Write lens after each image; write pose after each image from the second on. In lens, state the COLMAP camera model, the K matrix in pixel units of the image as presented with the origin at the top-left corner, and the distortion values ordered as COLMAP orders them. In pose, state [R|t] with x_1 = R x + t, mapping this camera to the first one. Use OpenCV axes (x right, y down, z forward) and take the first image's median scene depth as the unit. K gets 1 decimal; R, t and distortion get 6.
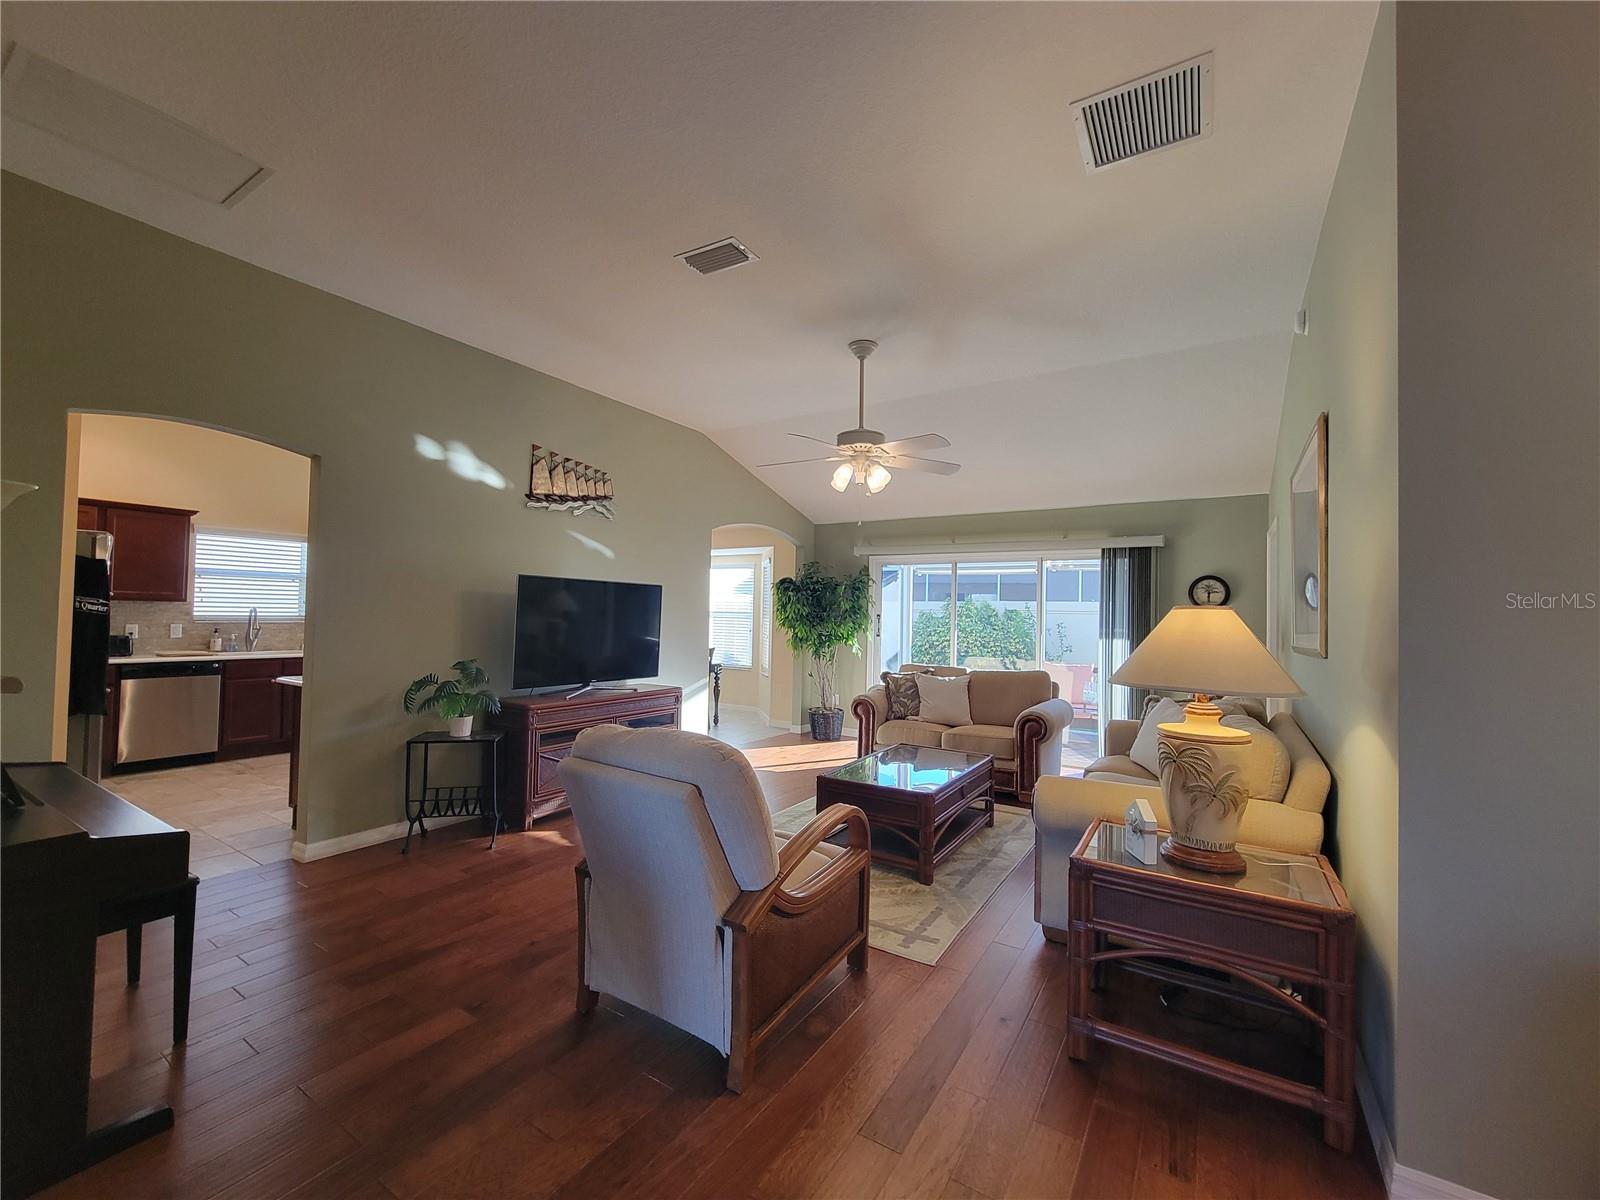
lens RADIAL K [[655.8, 0, 801.4], [0, 655.8, 598.6], [0, 0, 1]] dist [0.002289, -0.000793]
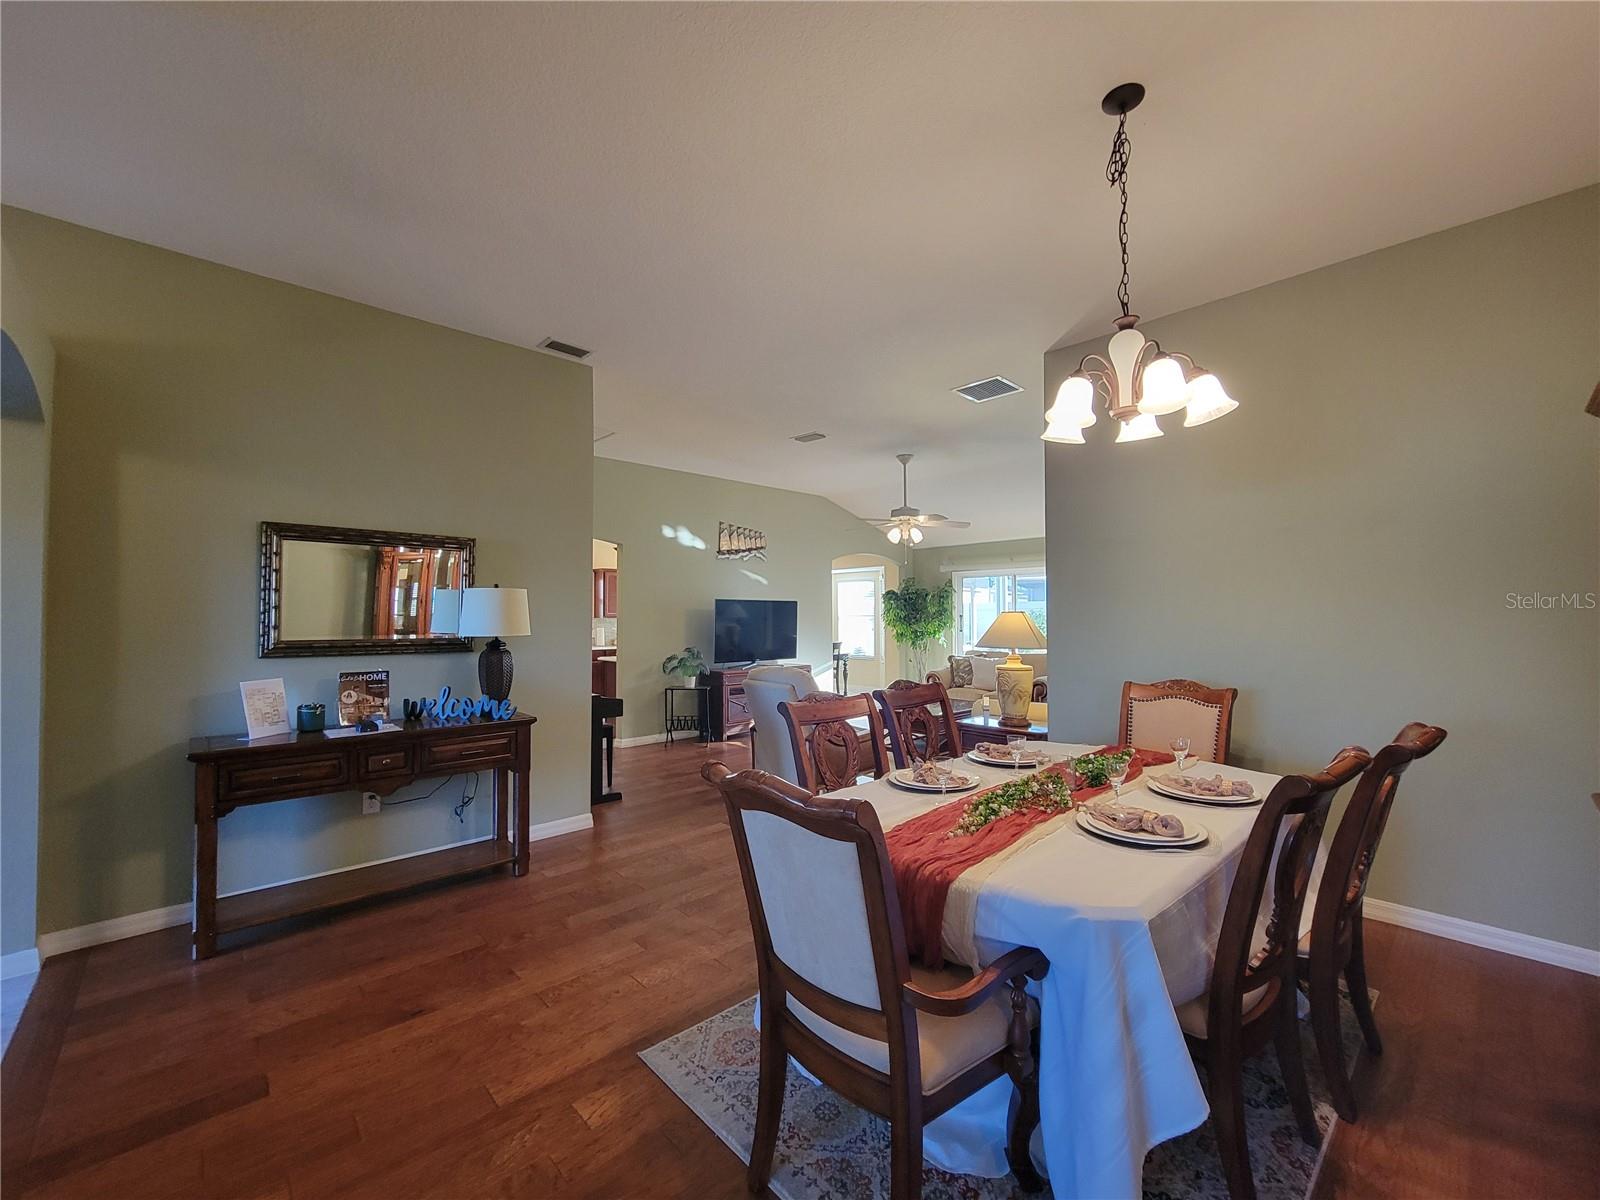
lens RADIAL K [[655.8, 0, 795.9], [0, 655.8, 598.9], [0, 0, 1]] dist [0.002289, -0.000793]
pose [[0.967746, -0.029918, -0.250144, 0.199738], [0.029387, 0.999551, -0.005856, -0.017754], [0.250207, -0.001684, 0.968191, -0.592201]]
